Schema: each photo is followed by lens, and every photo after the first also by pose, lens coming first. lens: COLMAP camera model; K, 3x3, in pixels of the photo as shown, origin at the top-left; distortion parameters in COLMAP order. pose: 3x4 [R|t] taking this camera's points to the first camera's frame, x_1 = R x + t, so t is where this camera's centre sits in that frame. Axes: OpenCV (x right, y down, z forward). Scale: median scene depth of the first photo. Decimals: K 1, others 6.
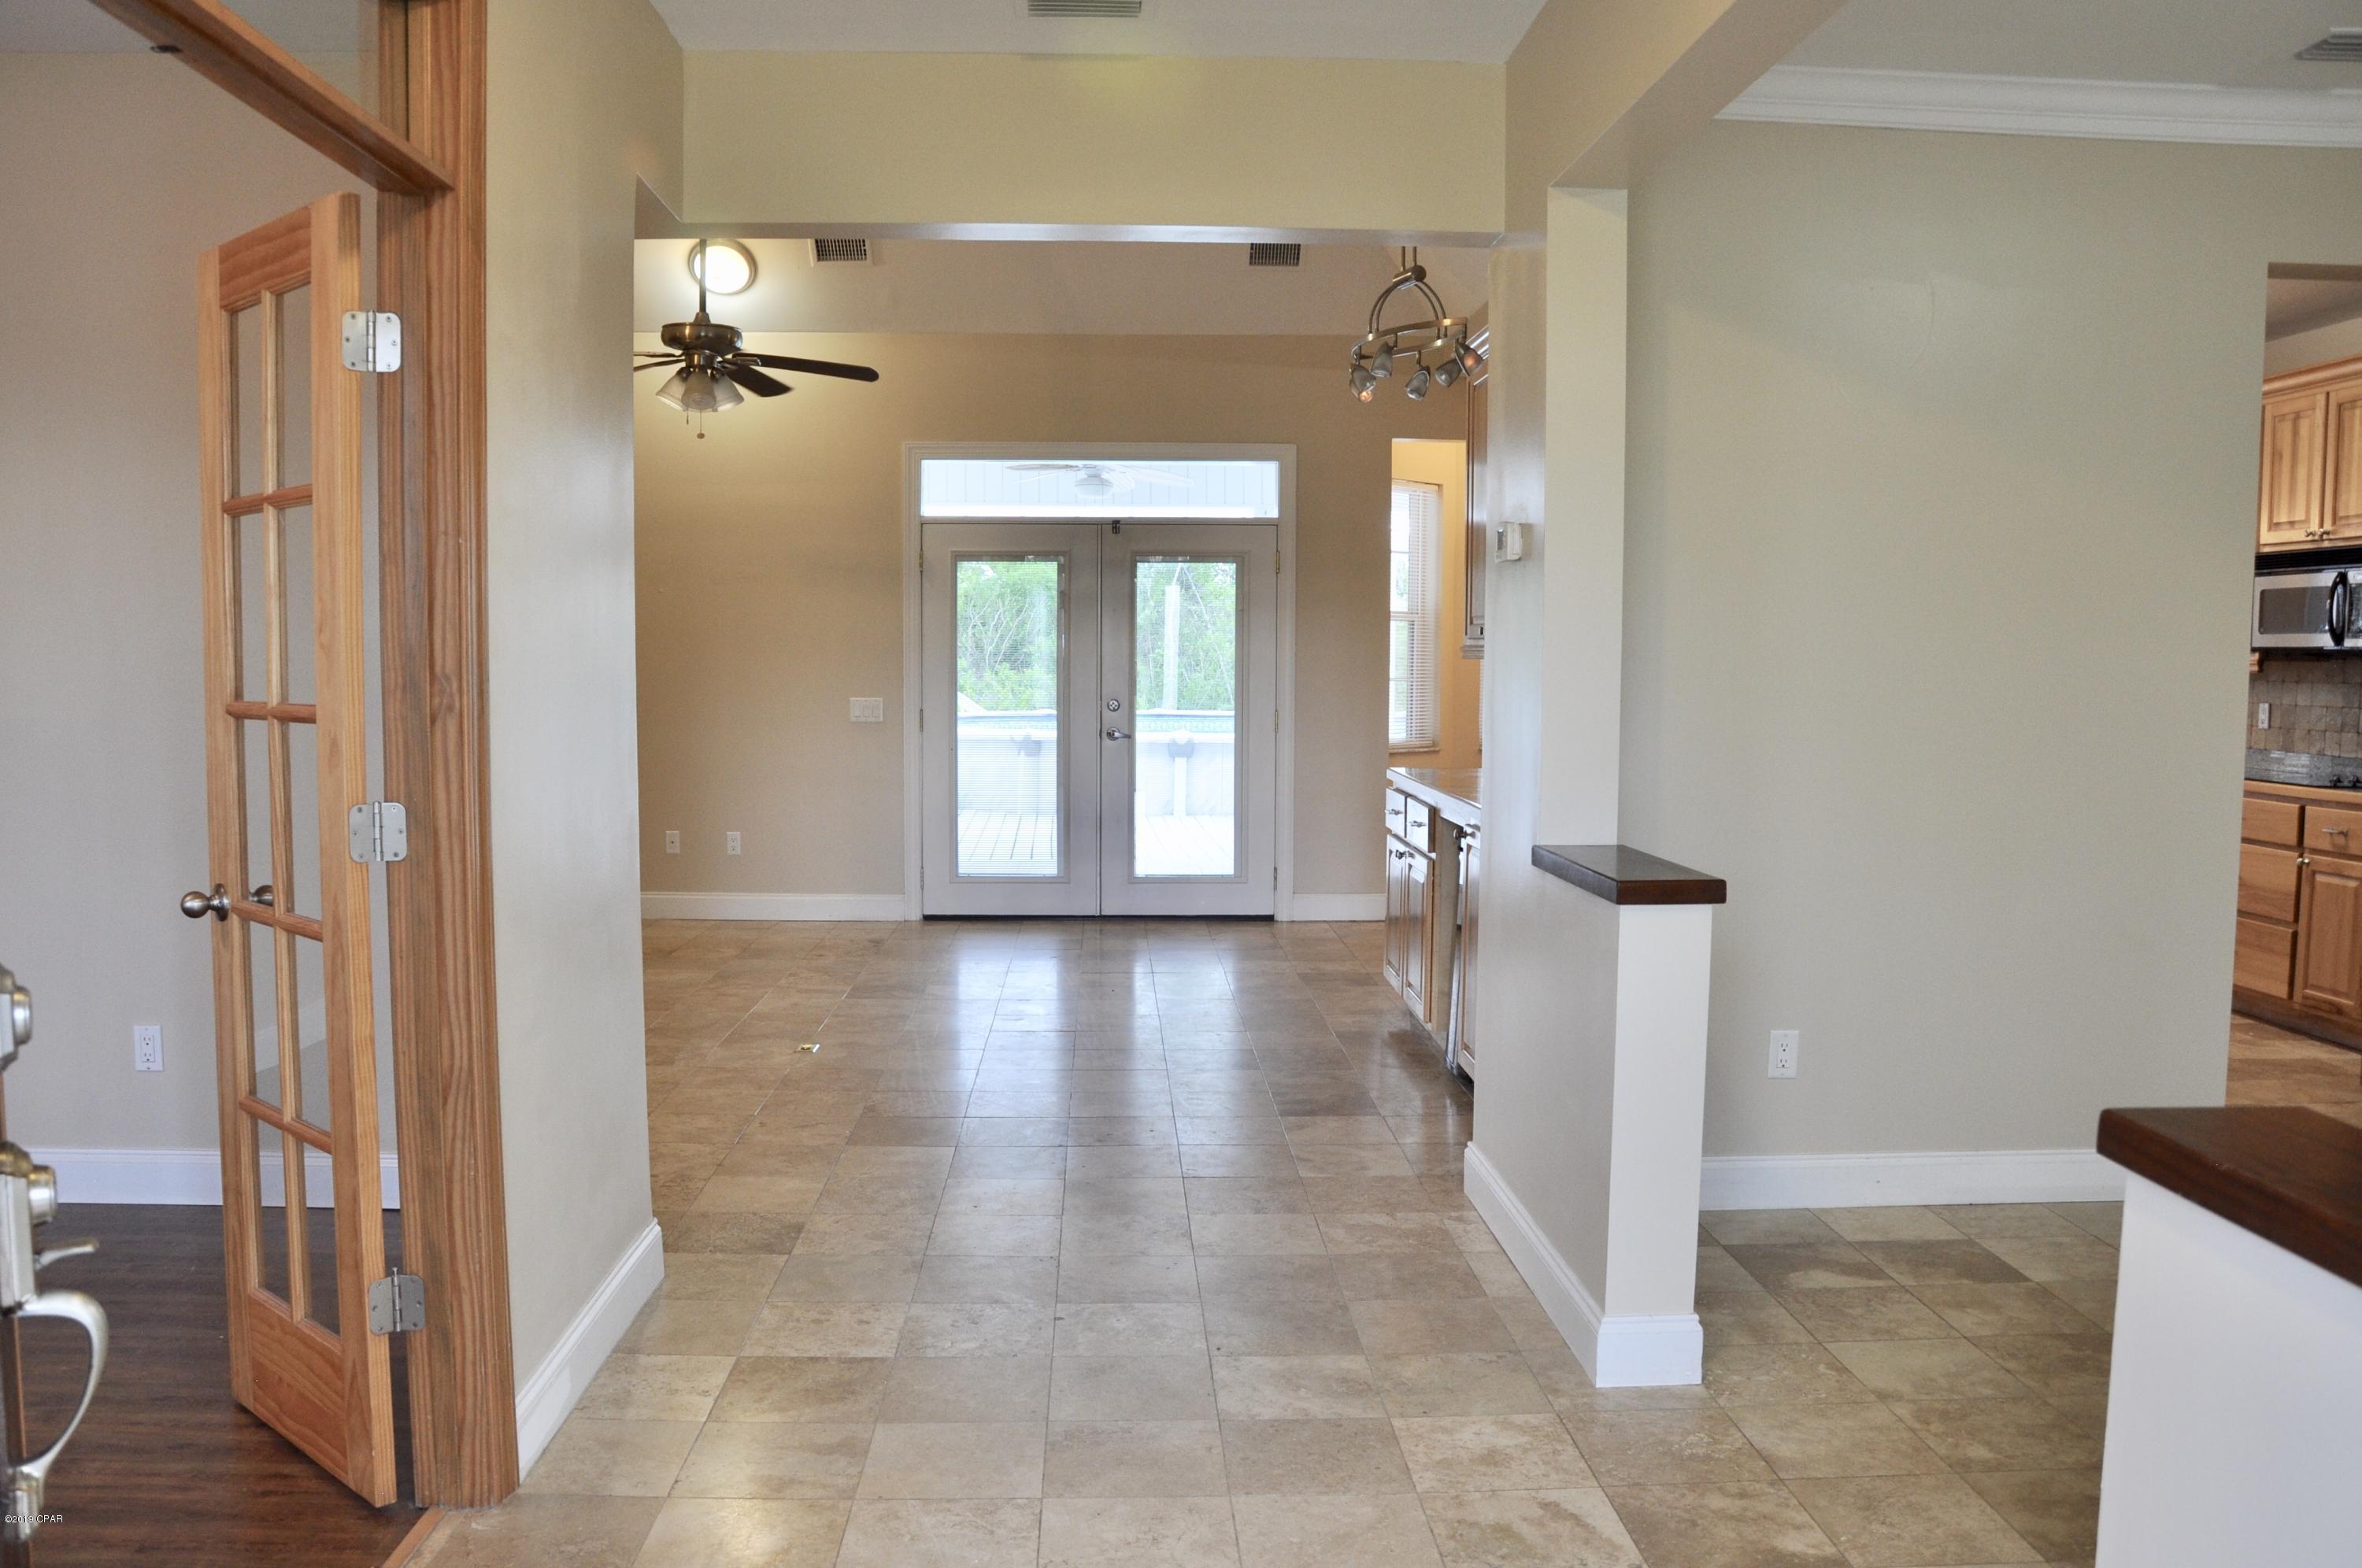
lens RADIAL K [[1873.2, 0, 1181.0], [0, 1873.2, 784.0], [0, 0, 1]] dist [-0.172249, 0.139704]
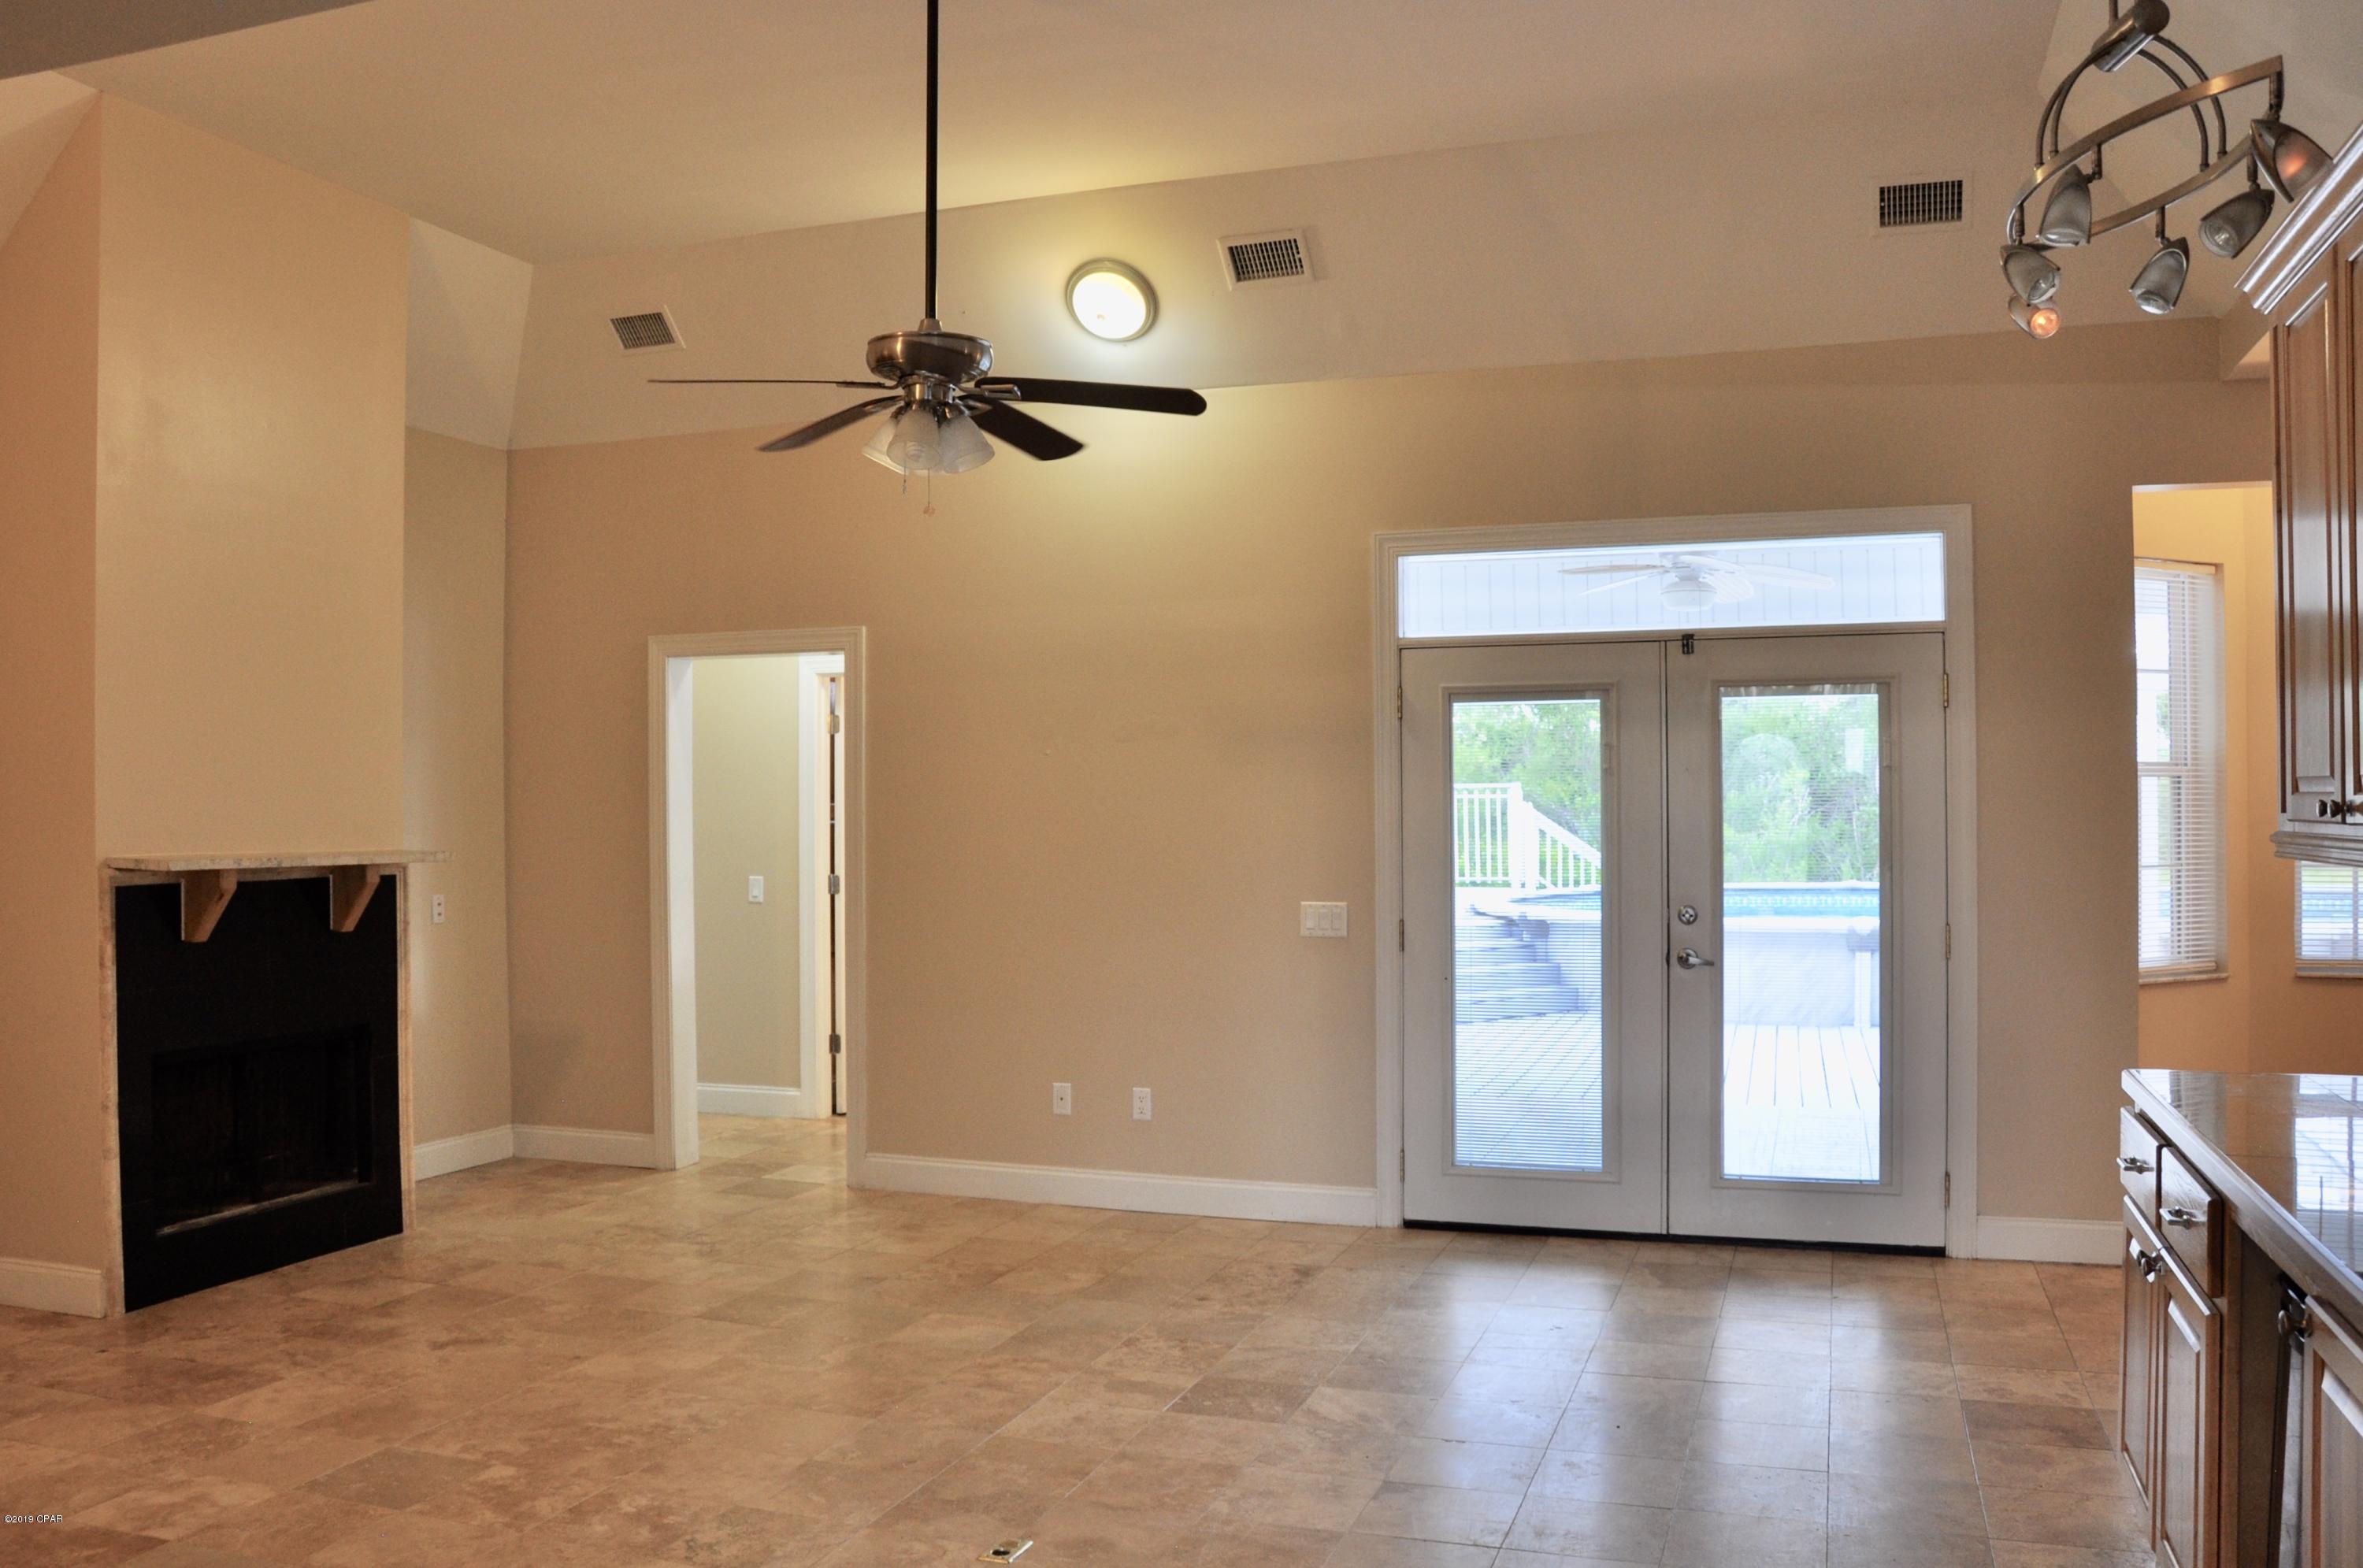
lens RADIAL K [[1874.0, 0, 1181.5], [0, 1874.0, 784.0], [0, 0, 1]] dist [-0.172249, 0.139704]
pose [[0.925891, -0.015494, -0.377473, 0.045136], [-0.015356, 0.996790, -0.078580, -0.034217], [0.377478, 0.078553, 0.922681, 0.333692]]
